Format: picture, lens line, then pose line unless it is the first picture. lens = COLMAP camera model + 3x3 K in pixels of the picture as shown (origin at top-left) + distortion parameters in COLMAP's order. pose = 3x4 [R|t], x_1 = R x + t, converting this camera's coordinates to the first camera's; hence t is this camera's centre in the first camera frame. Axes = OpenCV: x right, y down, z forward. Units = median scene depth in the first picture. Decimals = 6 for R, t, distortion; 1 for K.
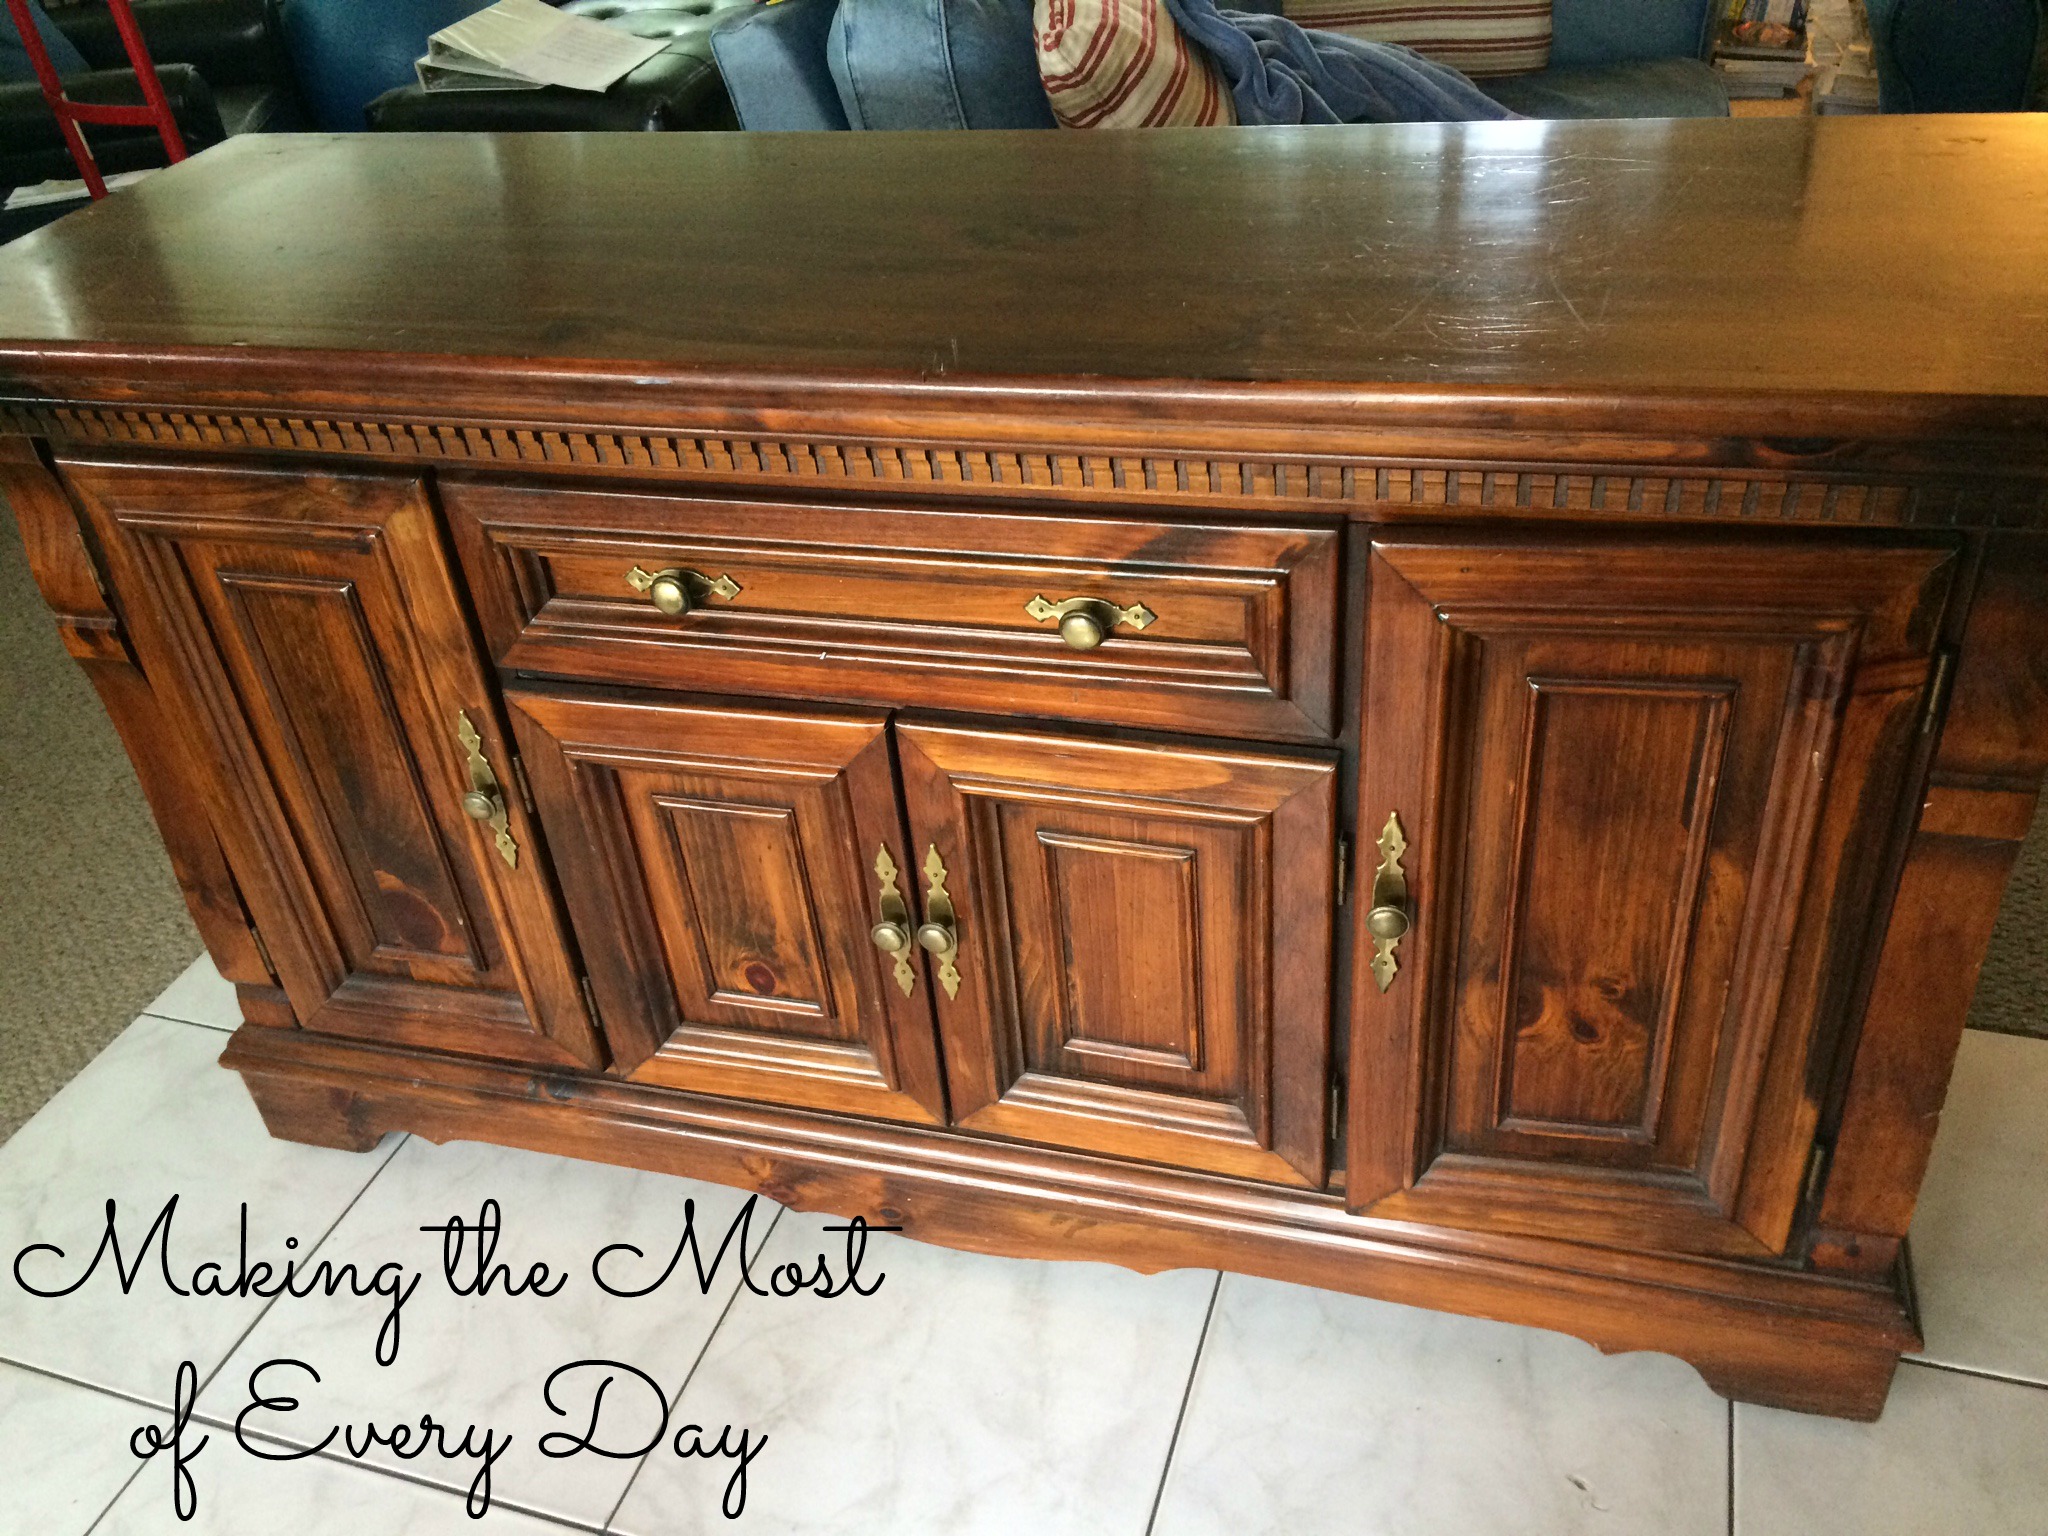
lens RADIAL K [[1739.3, 0, 1024.0], [0, 1739.3, 768.0], [0, 0, 1]] dist [0.081470, -0.123491]
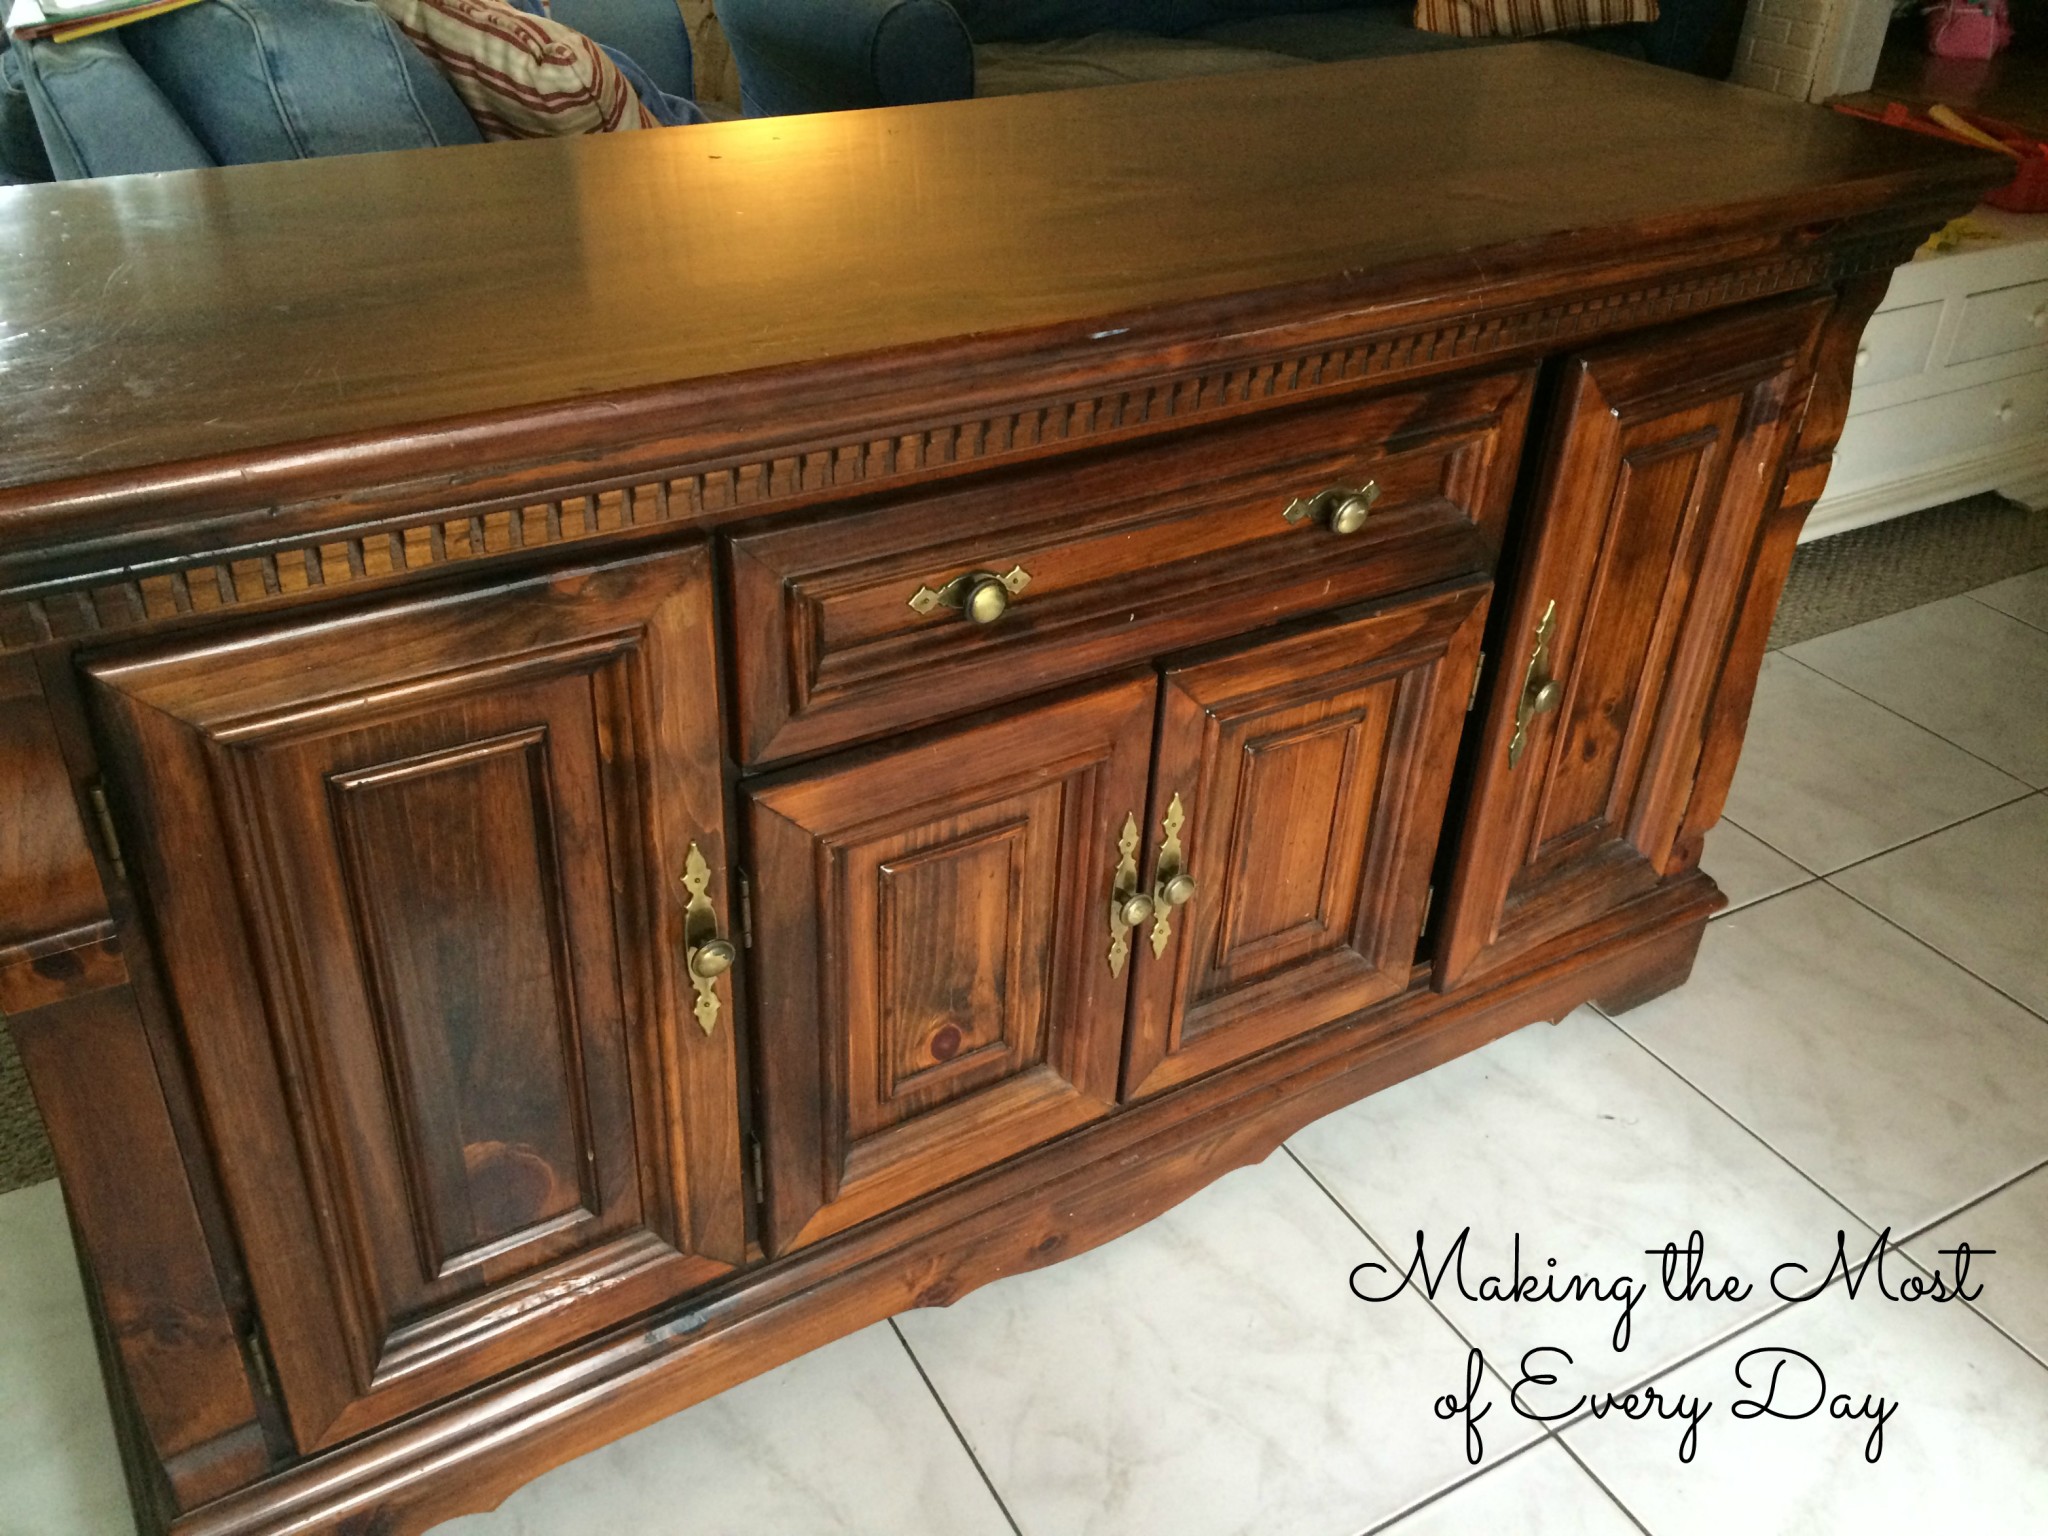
lens RADIAL K [[1739.3, 0, 1024.0], [0, 1739.3, 768.0], [0, 0, 1]] dist [0.081470, -0.123491]
pose [[0.659917, -0.305550, 0.686403, -0.770474], [0.345544, 0.934649, 0.083845, -0.080840], [-0.667165, 0.181852, 0.722372, 0.331149]]
